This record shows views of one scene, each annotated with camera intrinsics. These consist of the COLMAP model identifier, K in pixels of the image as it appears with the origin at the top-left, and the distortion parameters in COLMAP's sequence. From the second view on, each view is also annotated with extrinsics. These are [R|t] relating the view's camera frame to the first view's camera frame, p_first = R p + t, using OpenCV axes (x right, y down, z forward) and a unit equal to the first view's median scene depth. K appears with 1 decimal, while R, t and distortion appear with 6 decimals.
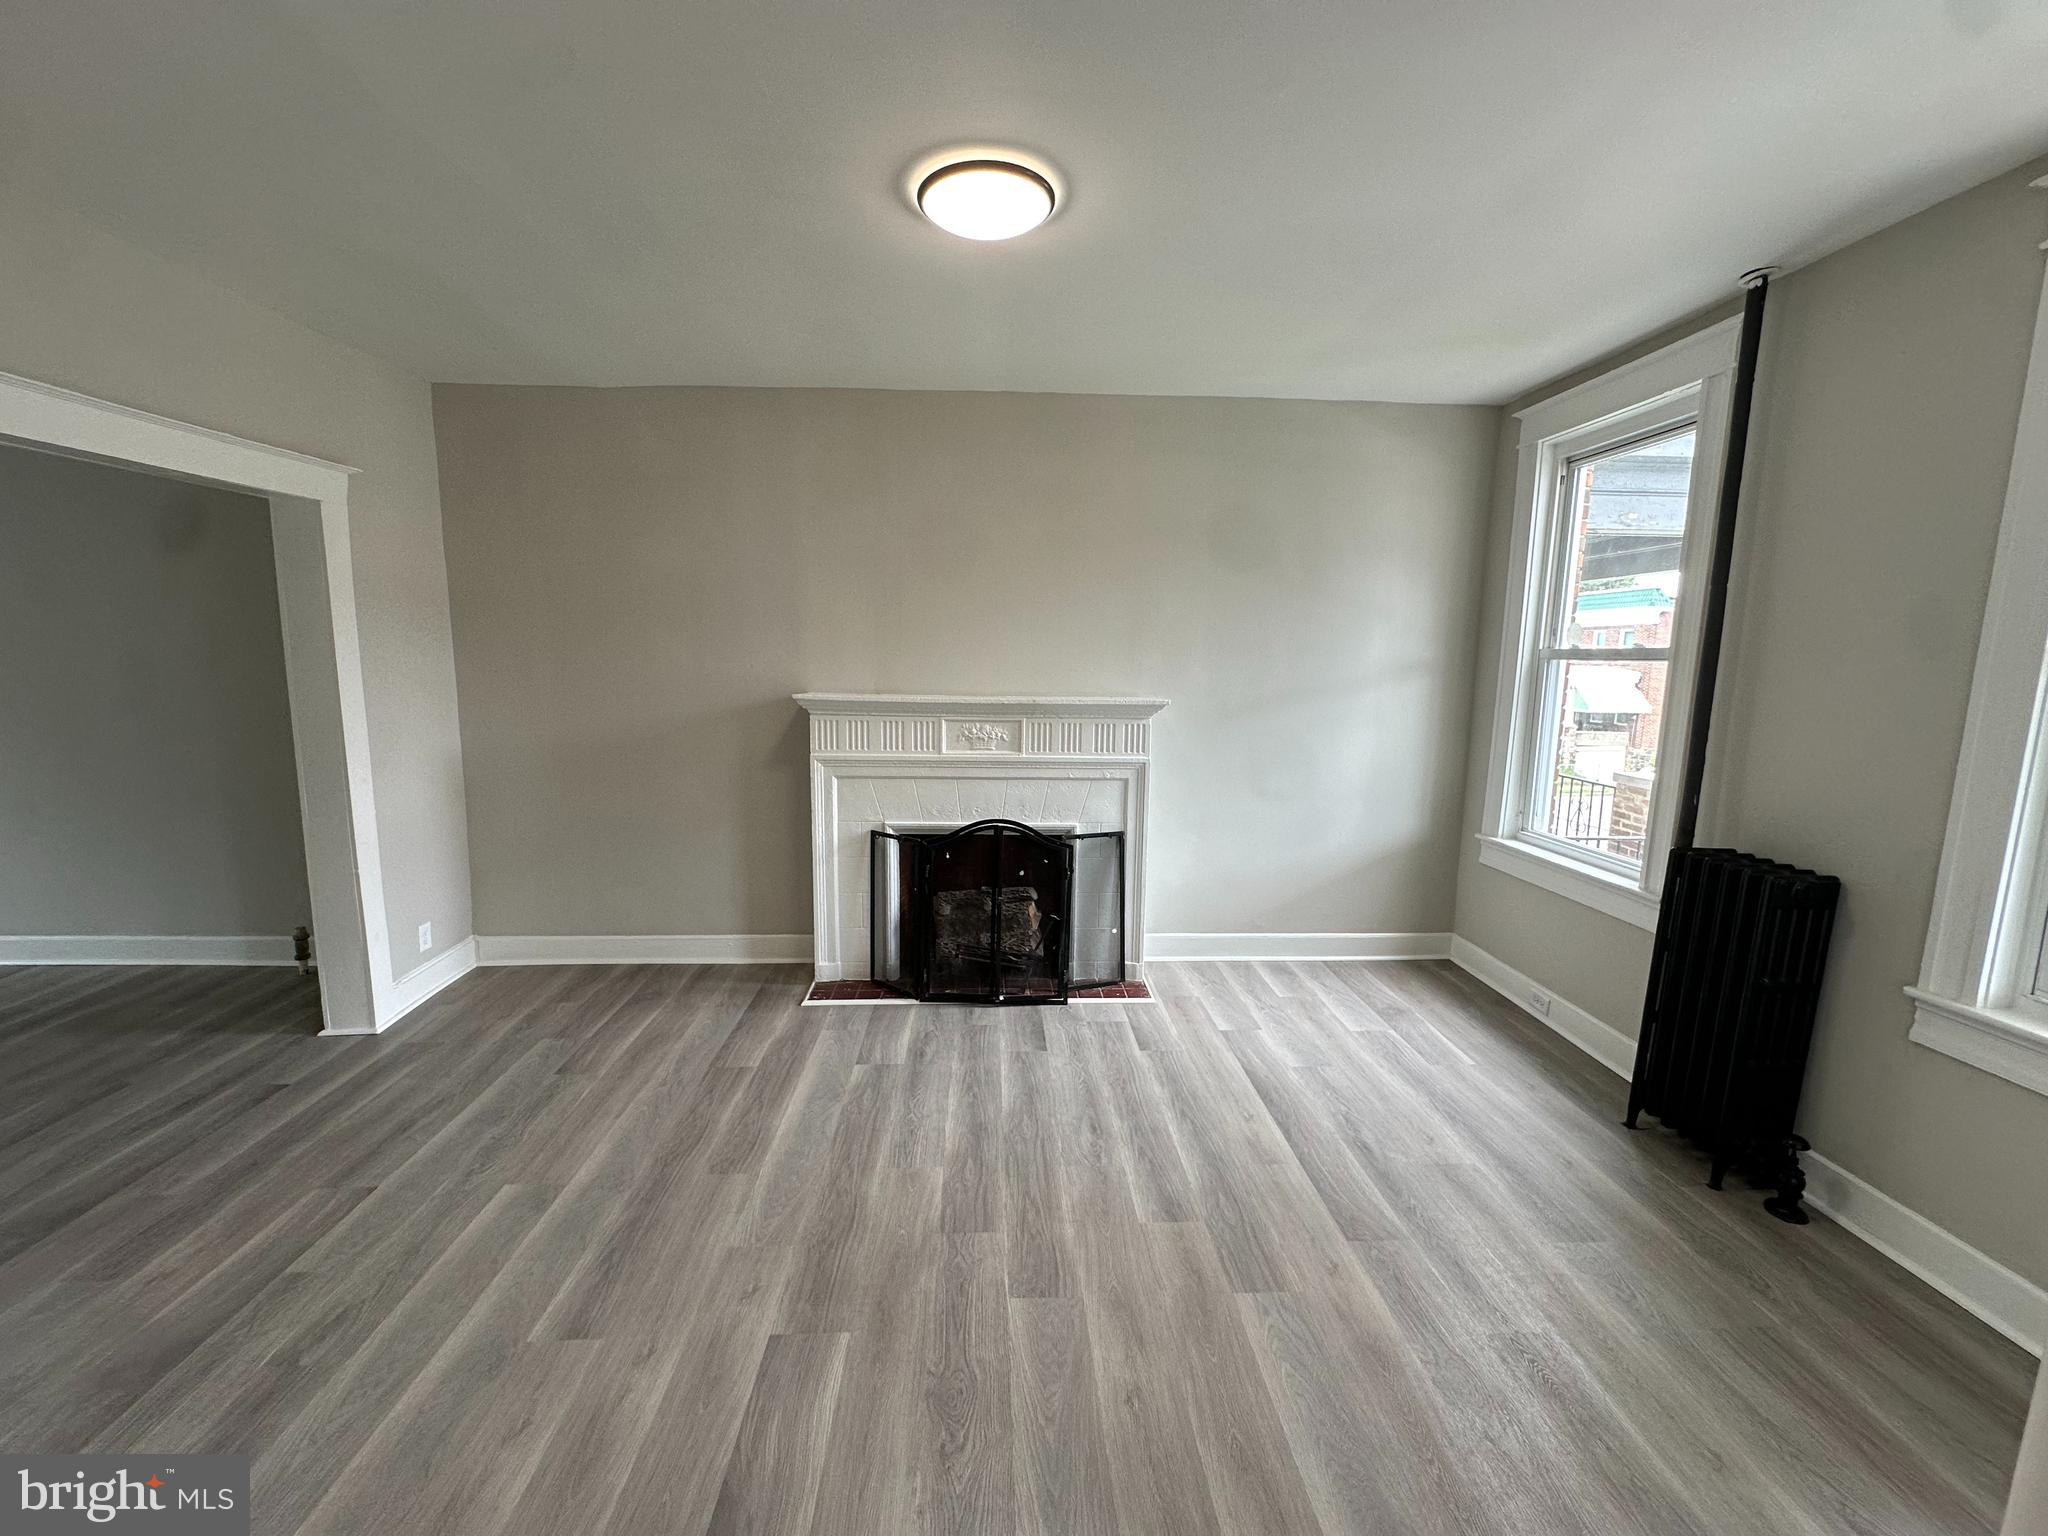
lens RADIAL K [[825.4, 0, 1014.2], [0, 825.4, 763.4], [0, 0, 1]] dist [0.012214, 0.000260]
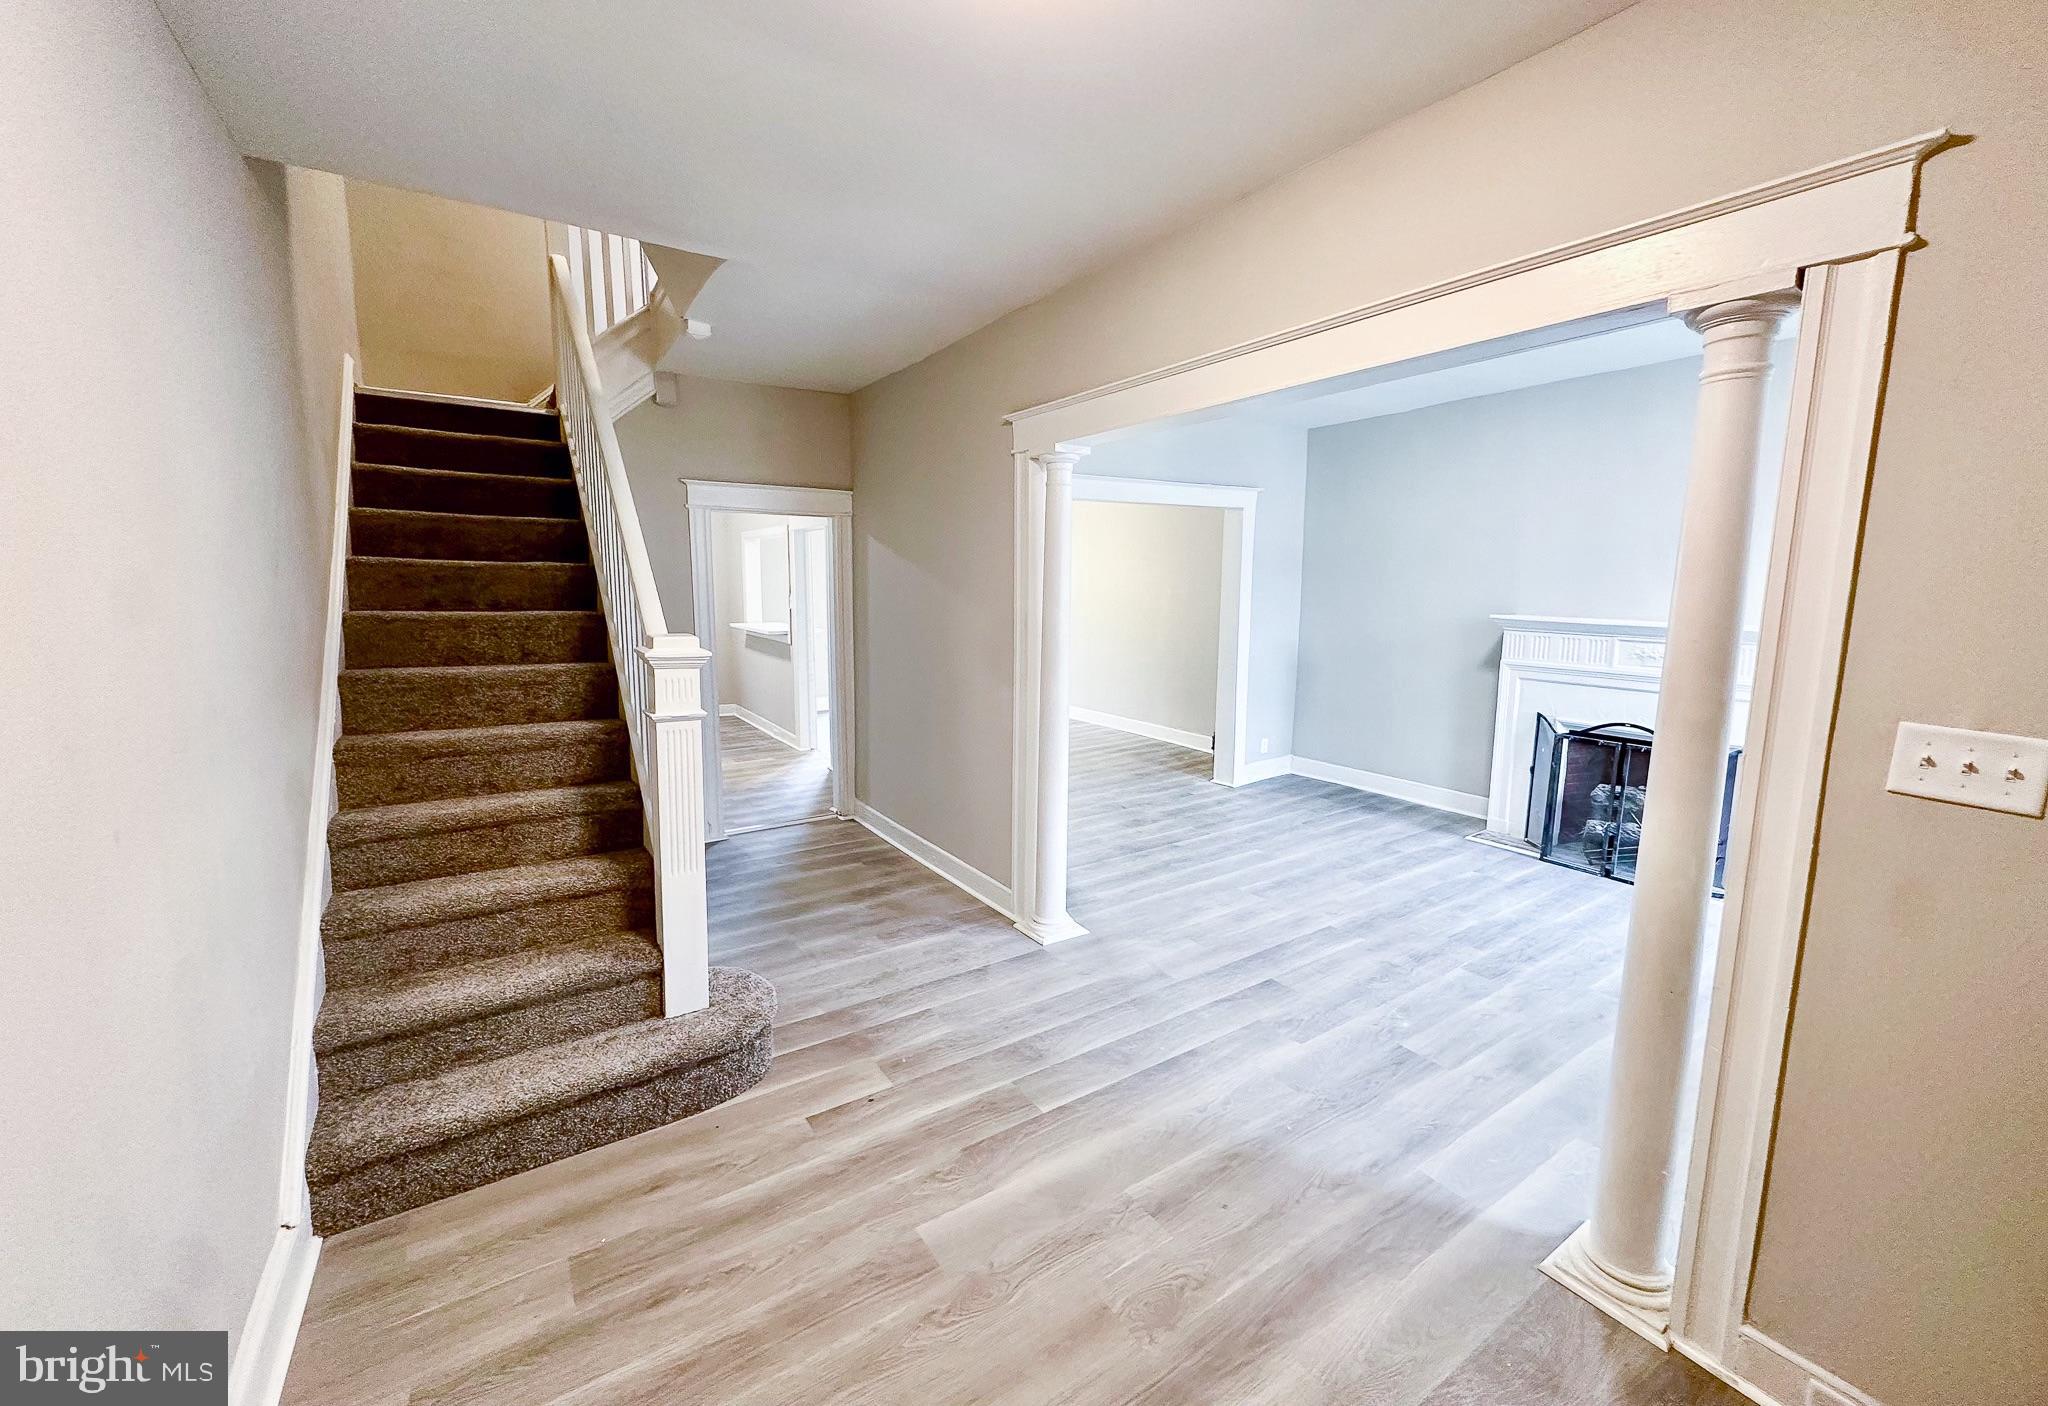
lens RADIAL K [[815.7, 0, 1026.3], [0, 815.7, 694.4], [0, 0, 1]] dist [0.000104, -0.000003]
pose [[0.523621, 0.107993, -0.845079, 0.554915], [-0.113804, 0.991910, 0.056243, 0.067766], [0.844316, 0.066723, 0.531675, -0.416423]]
